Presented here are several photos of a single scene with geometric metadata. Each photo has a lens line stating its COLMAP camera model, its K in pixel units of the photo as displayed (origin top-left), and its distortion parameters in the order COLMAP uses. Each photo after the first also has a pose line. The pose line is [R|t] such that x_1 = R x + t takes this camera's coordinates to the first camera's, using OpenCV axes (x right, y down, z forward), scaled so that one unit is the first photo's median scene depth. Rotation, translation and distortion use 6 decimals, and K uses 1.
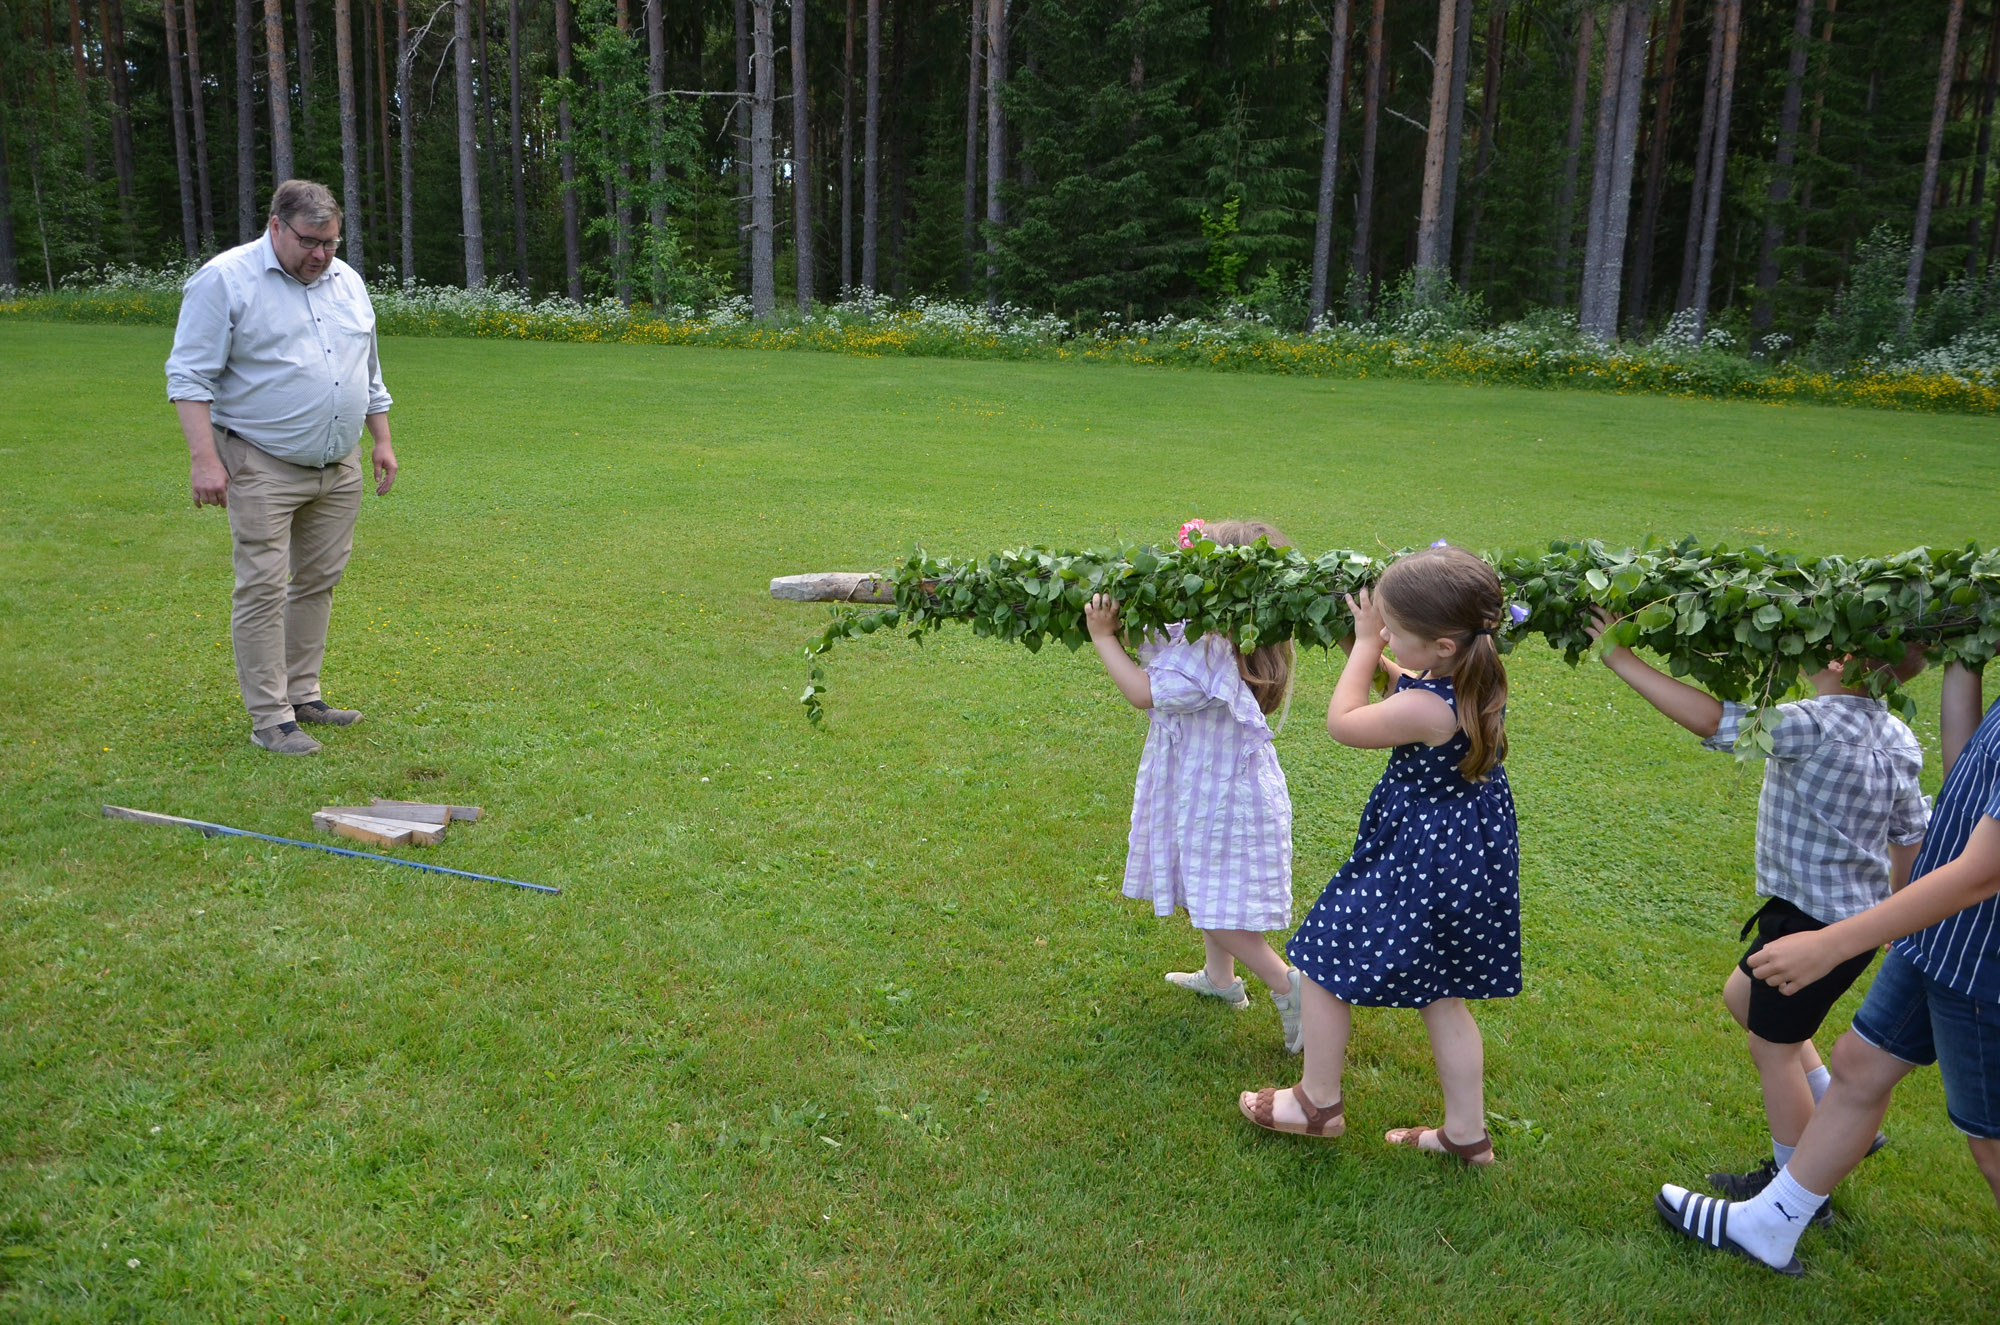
lens RADIAL K [[1522.9, 0, 1000.0], [0, 1522.9, 662.5], [0, 0, 1]] dist [-0.050505, 0.001015]
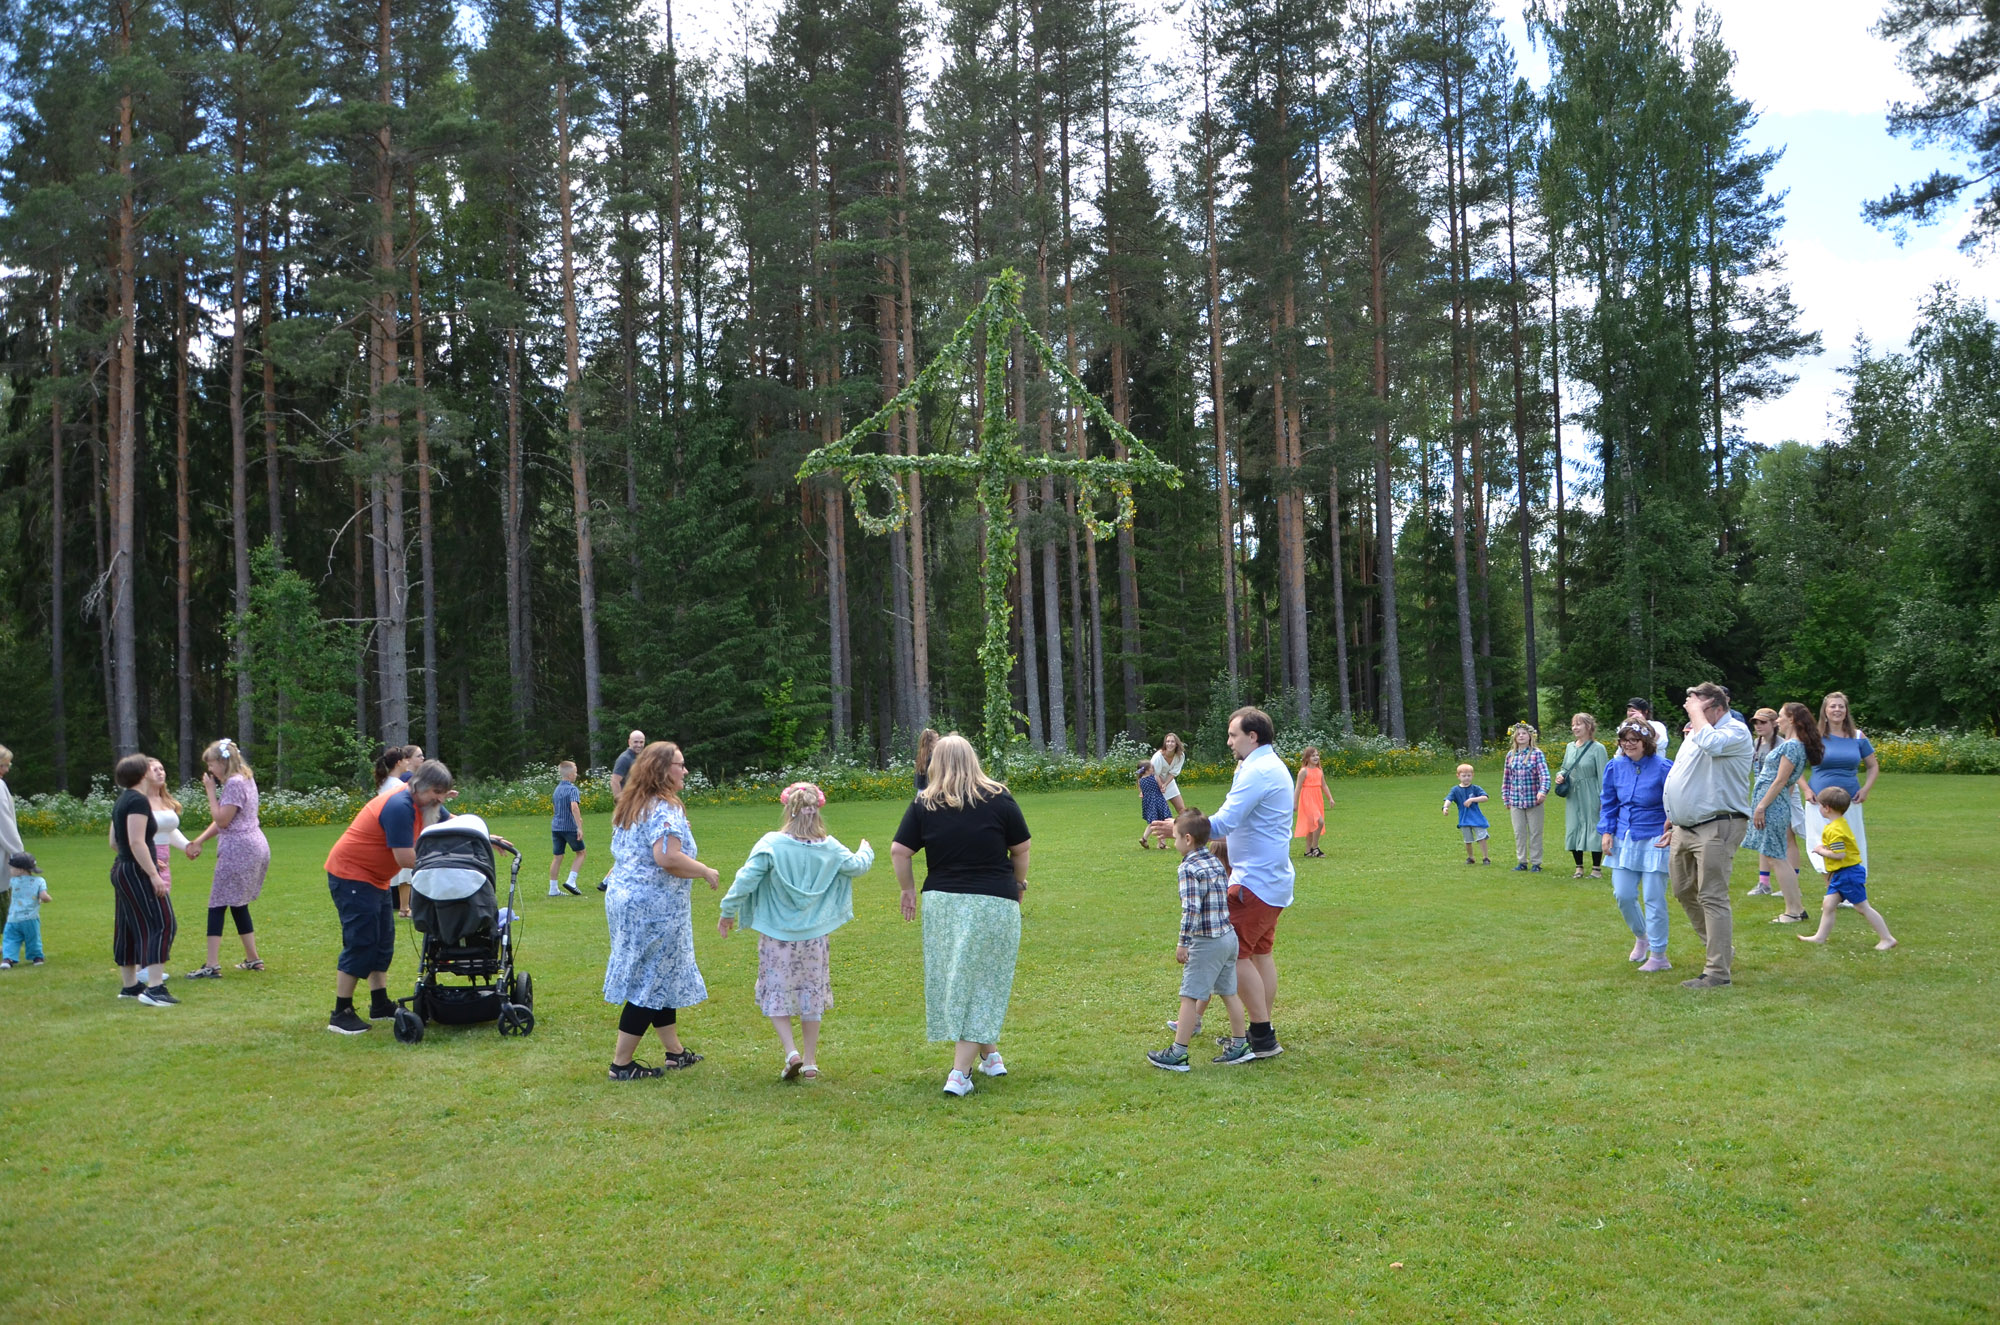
lens RADIAL K [[1522.9, 0, 1000.0], [0, 1522.9, 662.5], [0, 0, 1]] dist [-0.050505, 0.001015]
pose [[0.902219, -0.052453, 0.428076, -0.249572], [0.174350, 0.952213, -0.250785, 0.049537], [-0.394465, 0.300898, 0.868250, -0.245508]]
